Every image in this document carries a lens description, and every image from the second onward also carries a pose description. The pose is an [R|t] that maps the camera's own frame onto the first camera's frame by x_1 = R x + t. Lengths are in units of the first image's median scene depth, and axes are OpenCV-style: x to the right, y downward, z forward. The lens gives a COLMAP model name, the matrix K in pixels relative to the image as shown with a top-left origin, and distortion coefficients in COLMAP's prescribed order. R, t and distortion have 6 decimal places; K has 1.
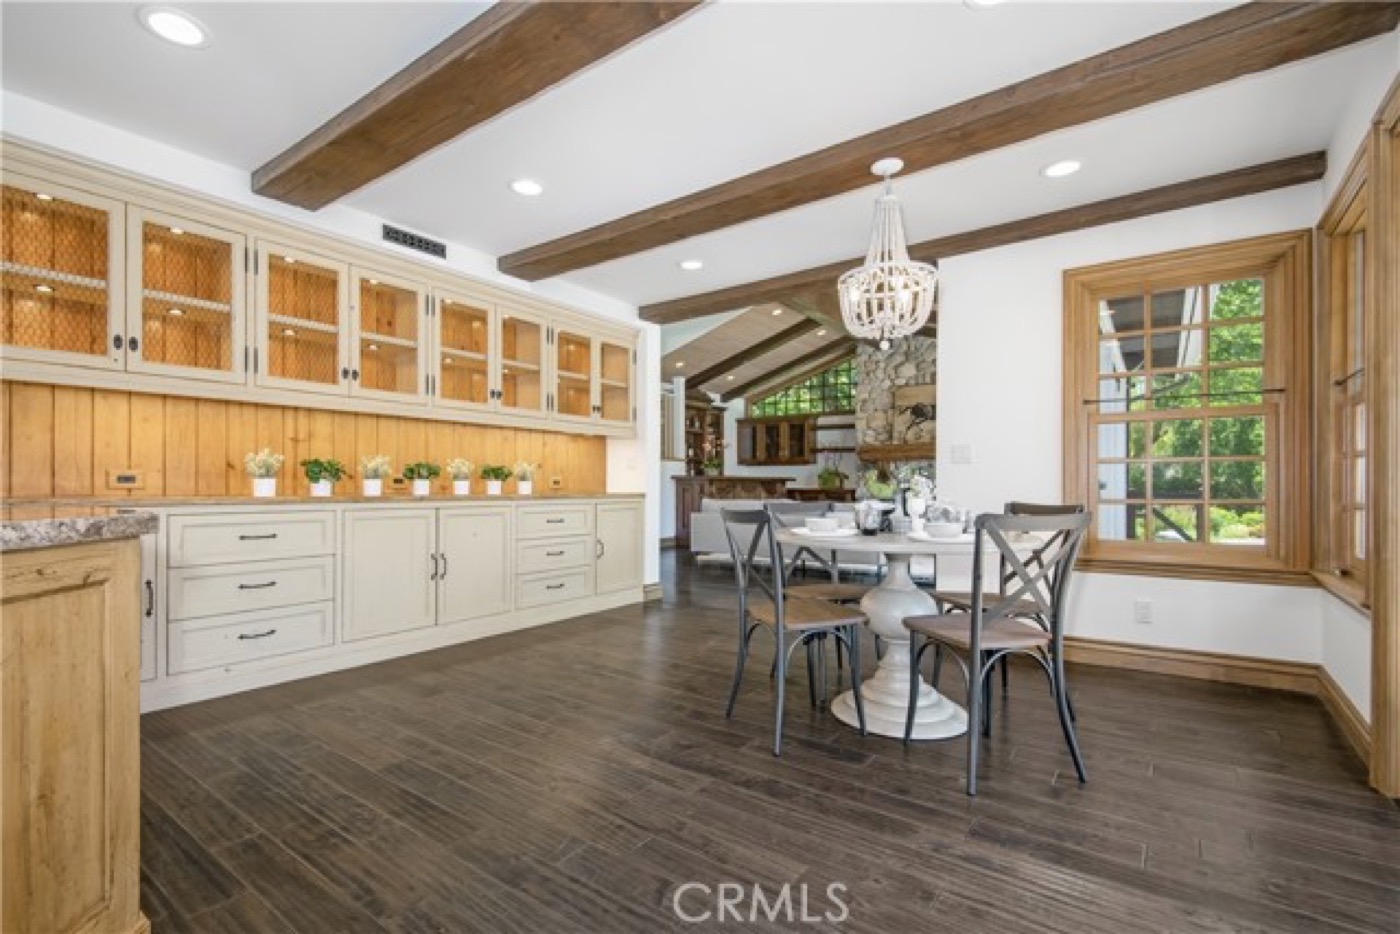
lens RADIAL K [[663.8, 0, 662.4], [0, 663.8, 483.3], [0, 0, 1]] dist [0.011371, -0.002301]
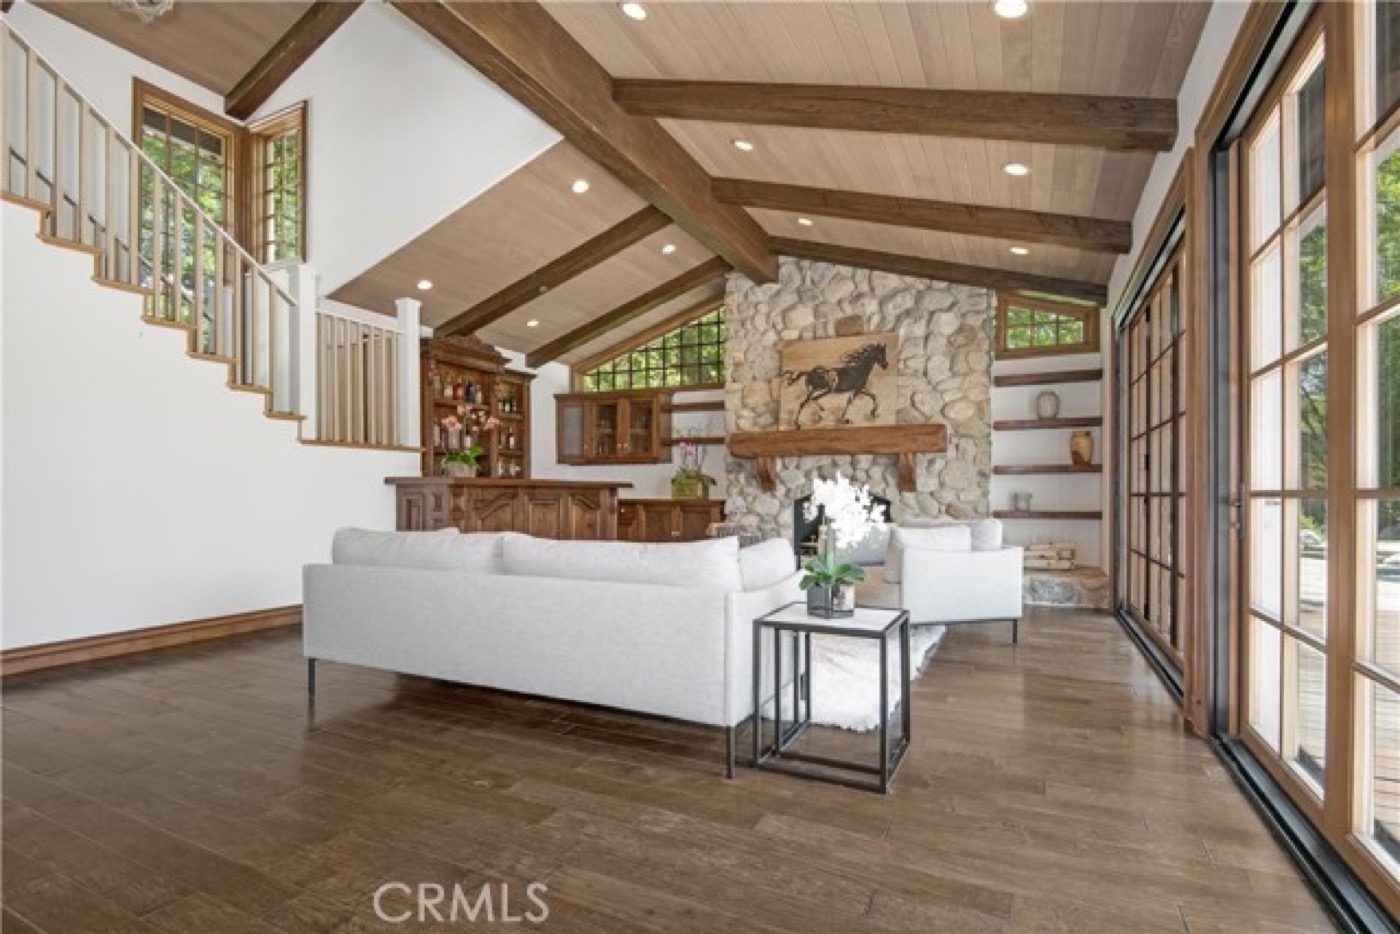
lens RADIAL K [[663.8, 0, 683.3], [0, 663.8, 492.0], [0, 0, 1]] dist [0.011371, -0.002301]
pose [[0.983657, -0.000565, 0.180050, 0.131097], [0.000244, 0.999998, 0.001806, -0.000627], [-0.180051, -0.001733, 0.983656, 0.361590]]
